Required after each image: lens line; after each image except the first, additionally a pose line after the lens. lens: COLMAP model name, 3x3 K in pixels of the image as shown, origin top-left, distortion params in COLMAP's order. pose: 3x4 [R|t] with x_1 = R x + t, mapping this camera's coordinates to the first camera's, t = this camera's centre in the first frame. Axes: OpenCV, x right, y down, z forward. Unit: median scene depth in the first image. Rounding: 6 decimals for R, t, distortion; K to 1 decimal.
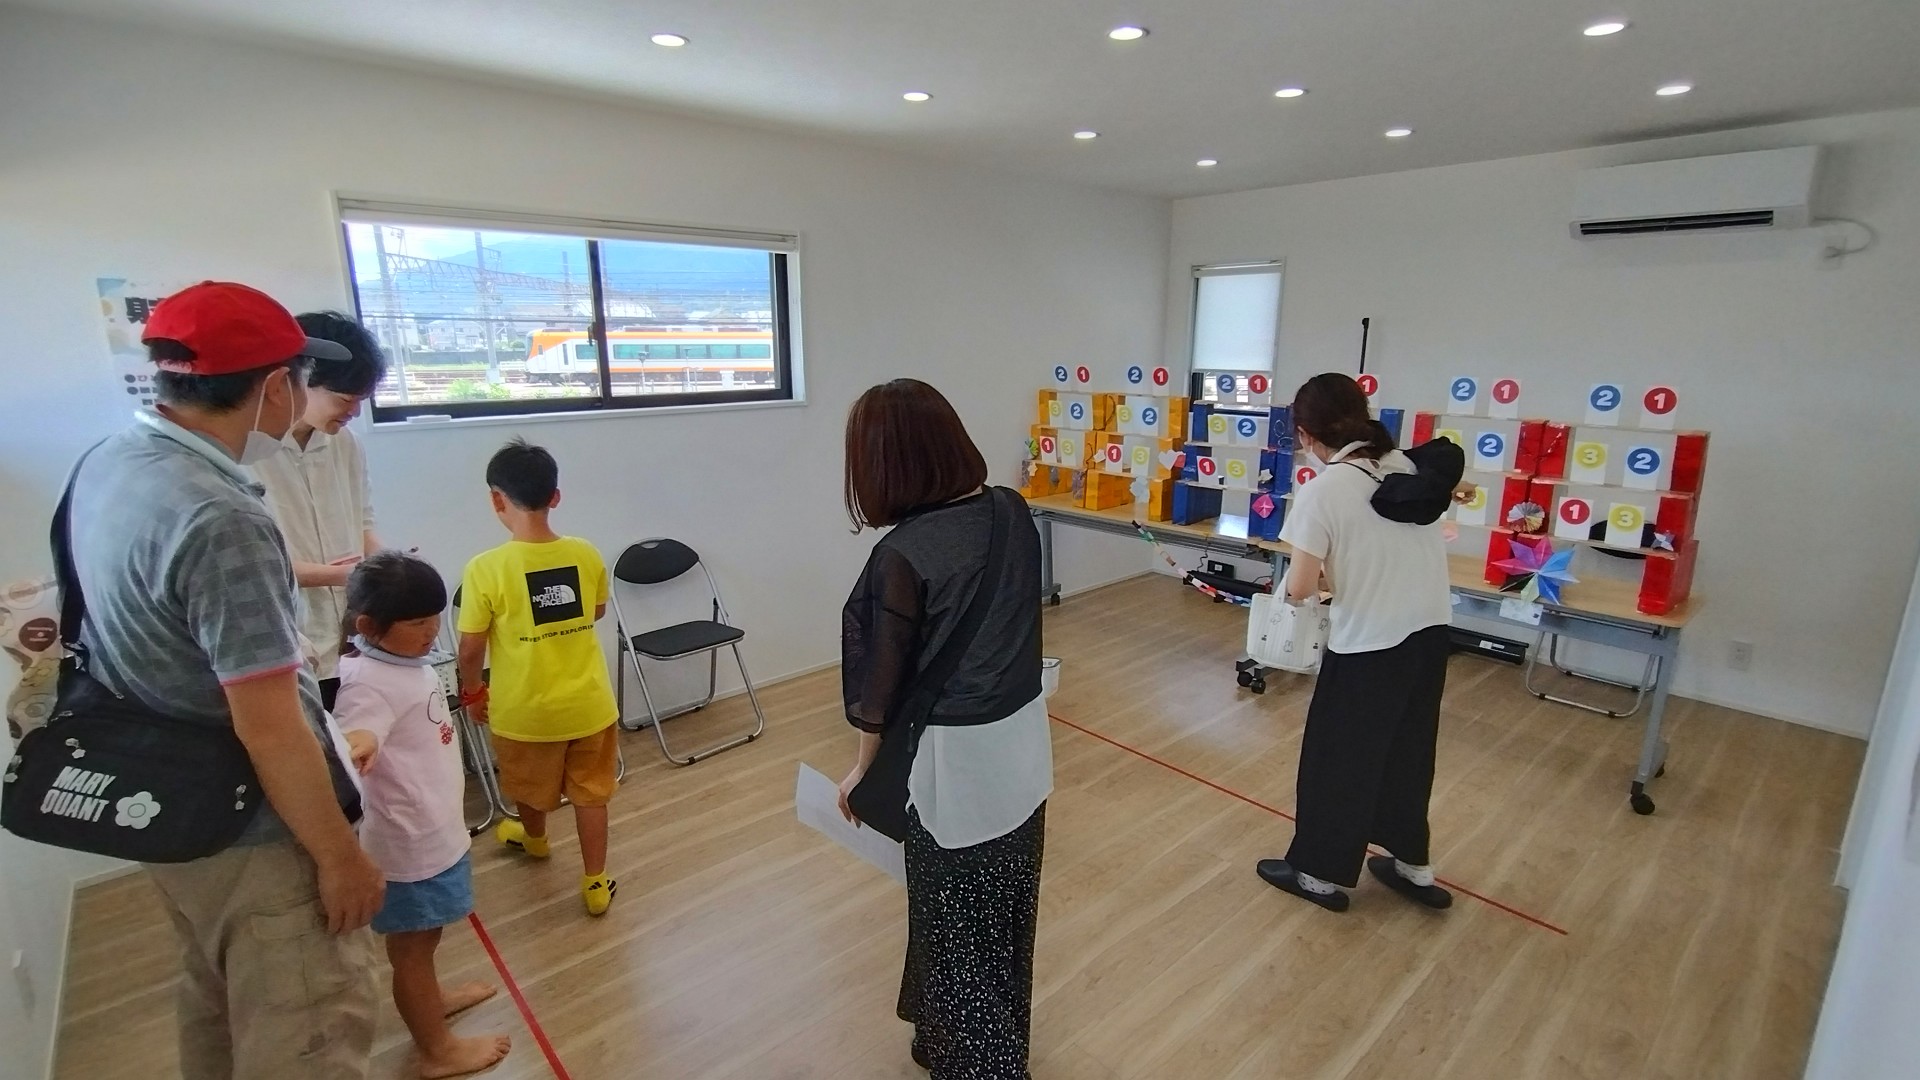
lens RADIAL K [[868.2, 0, 957.9], [0, 868.2, 549.5], [0, 0, 1]] dist [-0.025326, -0.000289]
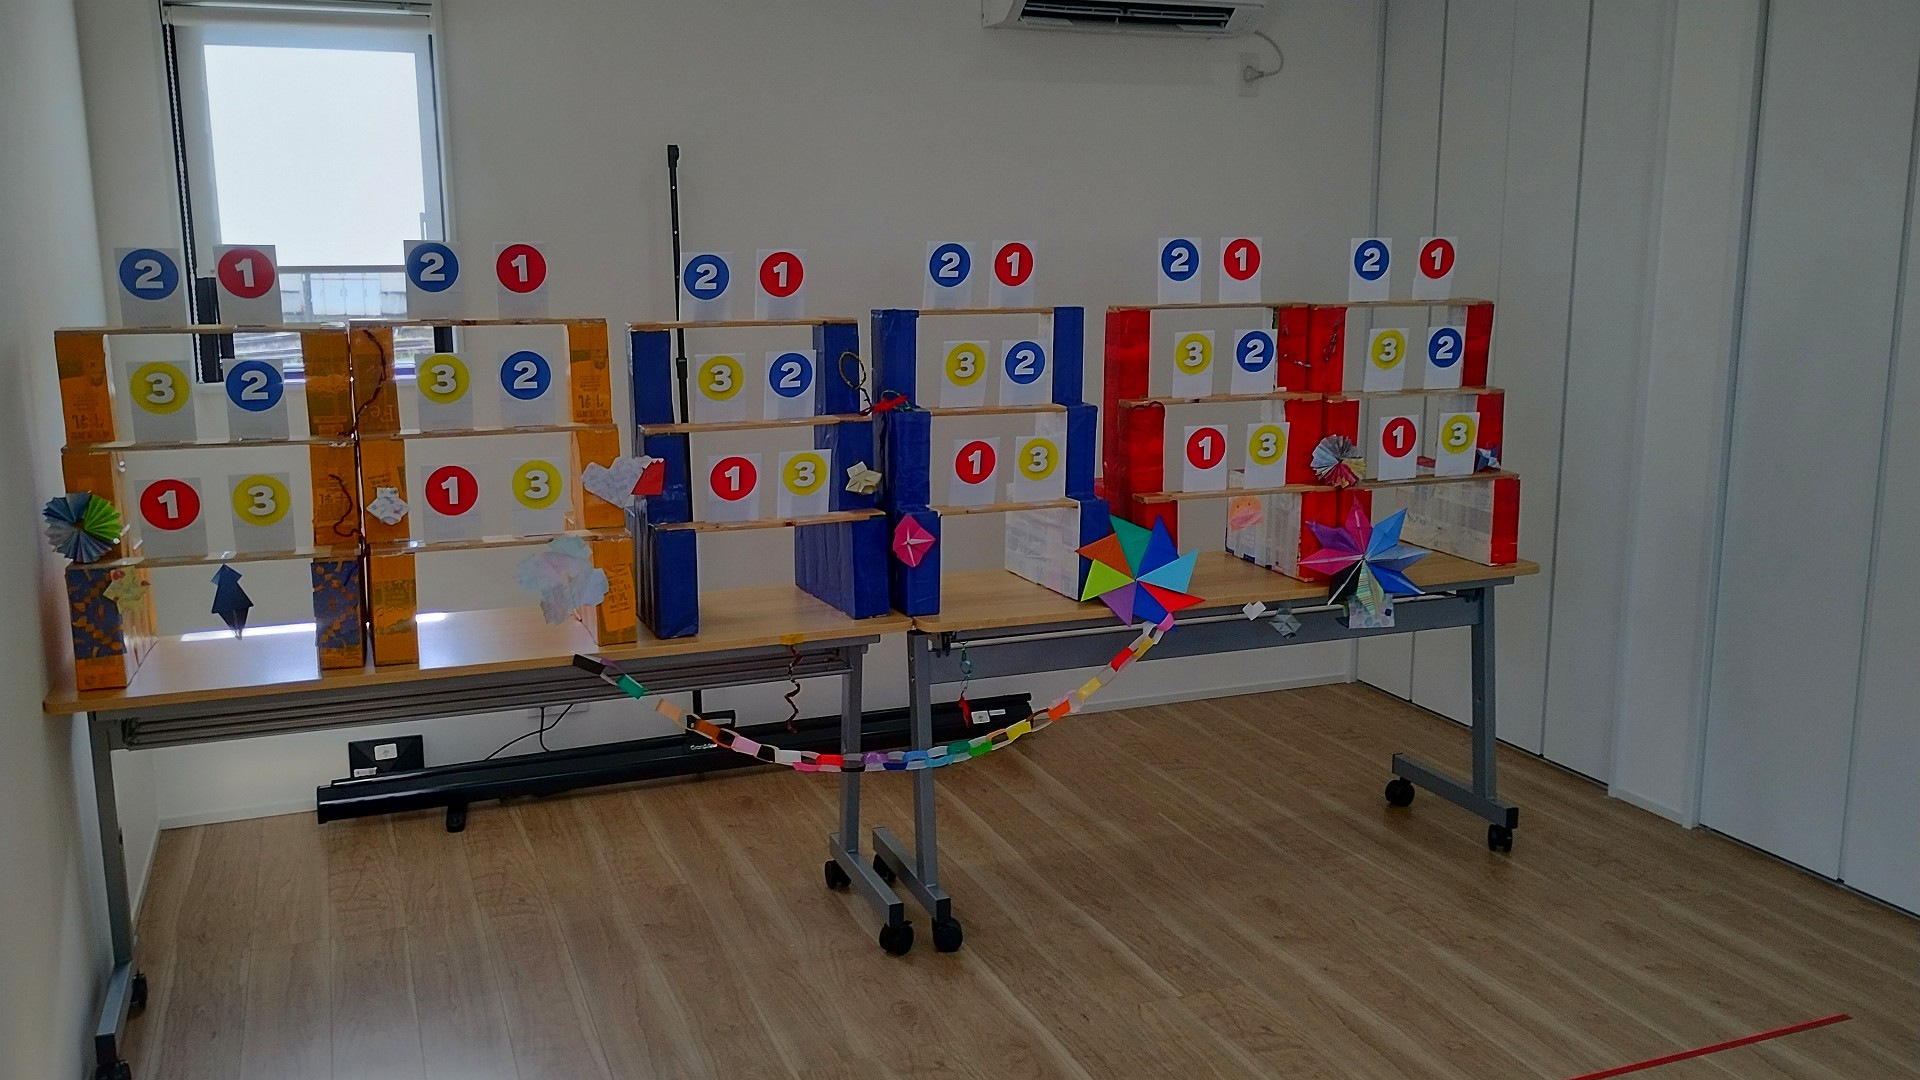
lens RADIAL K [[1755.9, 0, 961.2], [0, 1755.9, 475.7], [0, 0, 1]] dist [-0.046449, 0.000000]
pose [[0.358234, -0.156058, 0.920497, -0.500536], [0.224928, 0.971317, 0.077138, -0.156540], [-0.906132, 0.179412, 0.383060, 0.658650]]
